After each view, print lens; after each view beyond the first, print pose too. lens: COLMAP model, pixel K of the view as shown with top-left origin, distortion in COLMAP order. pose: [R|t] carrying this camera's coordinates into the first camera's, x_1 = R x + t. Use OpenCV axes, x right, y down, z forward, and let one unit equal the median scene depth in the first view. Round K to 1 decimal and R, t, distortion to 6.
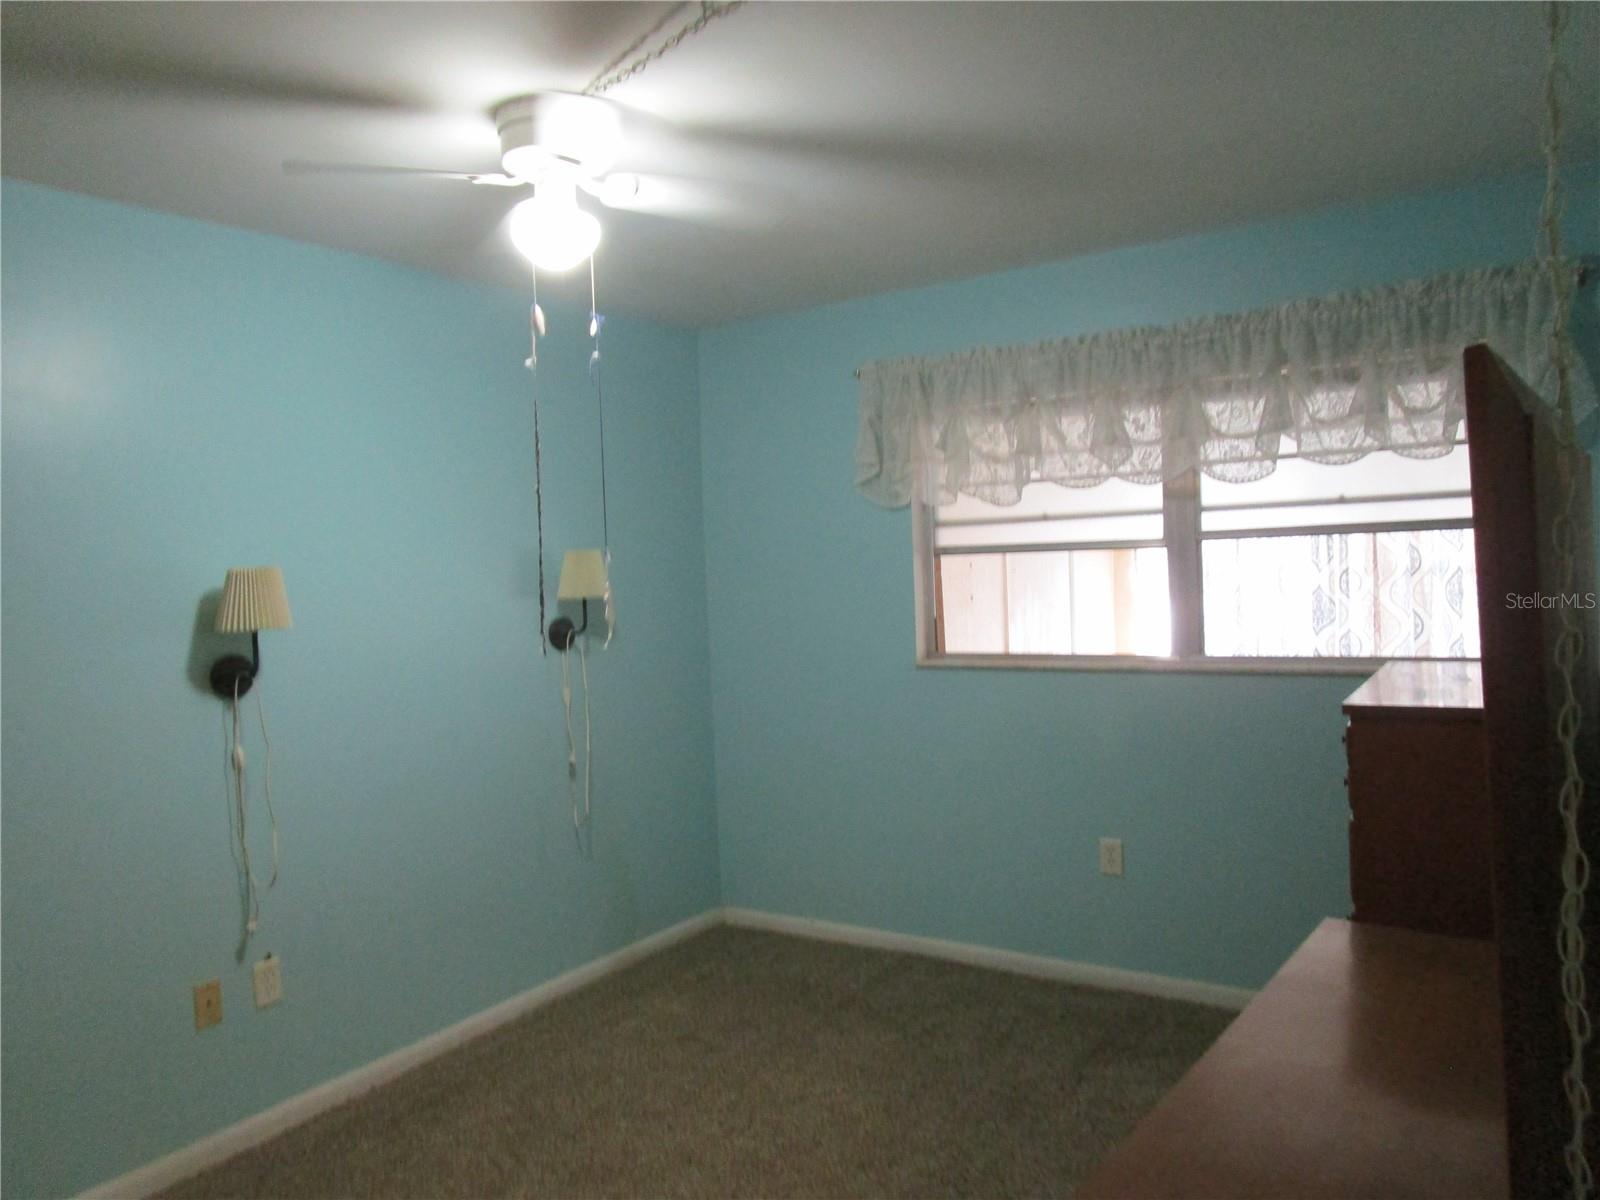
lens RADIAL K [[1162.9, 0, 800.0], [0, 1162.9, 600.0], [0, 0, 1]] dist [-0.015499, 0.014581]
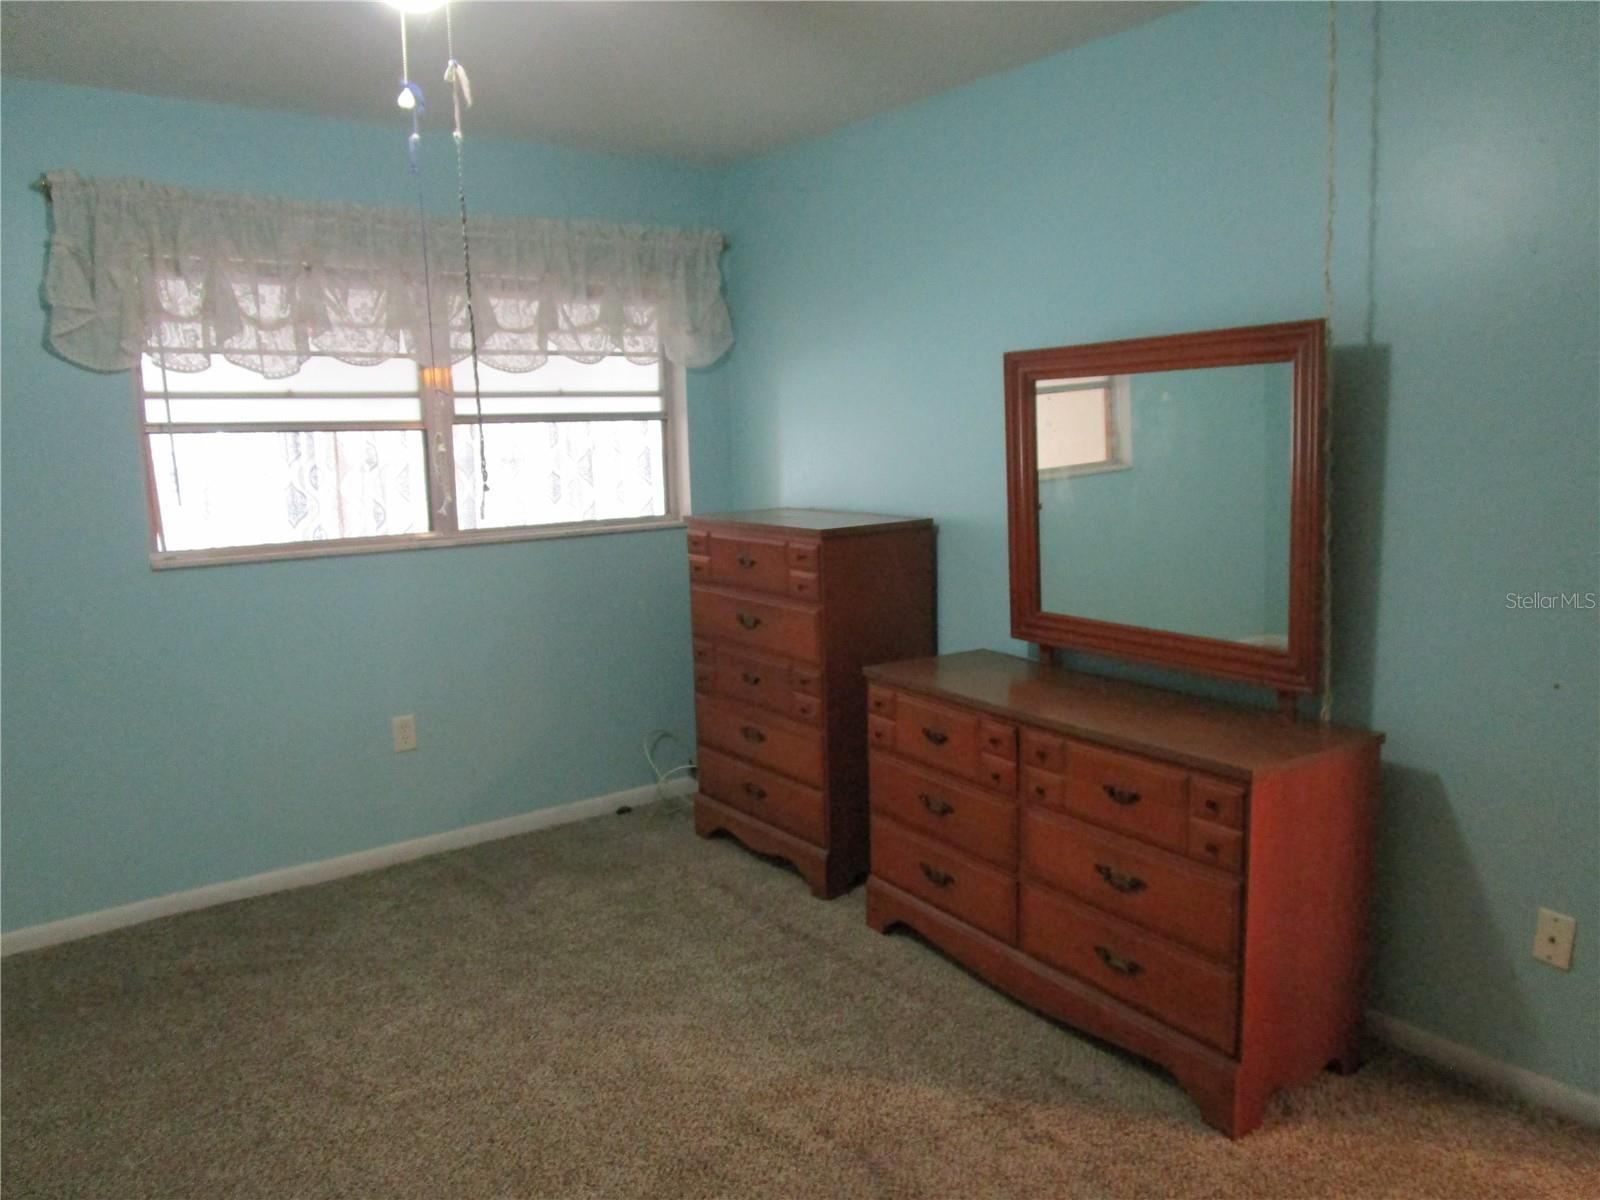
lens RADIAL K [[1162.9, 0, 800.0], [0, 1162.9, 600.0], [0, 0, 1]] dist [-0.015499, 0.014581]
pose [[0.326151, -0.102041, 0.939794, -0.578659], [0.043576, 0.994723, 0.092883, 0.025149], [-0.944313, 0.010659, 0.328876, 0.340075]]
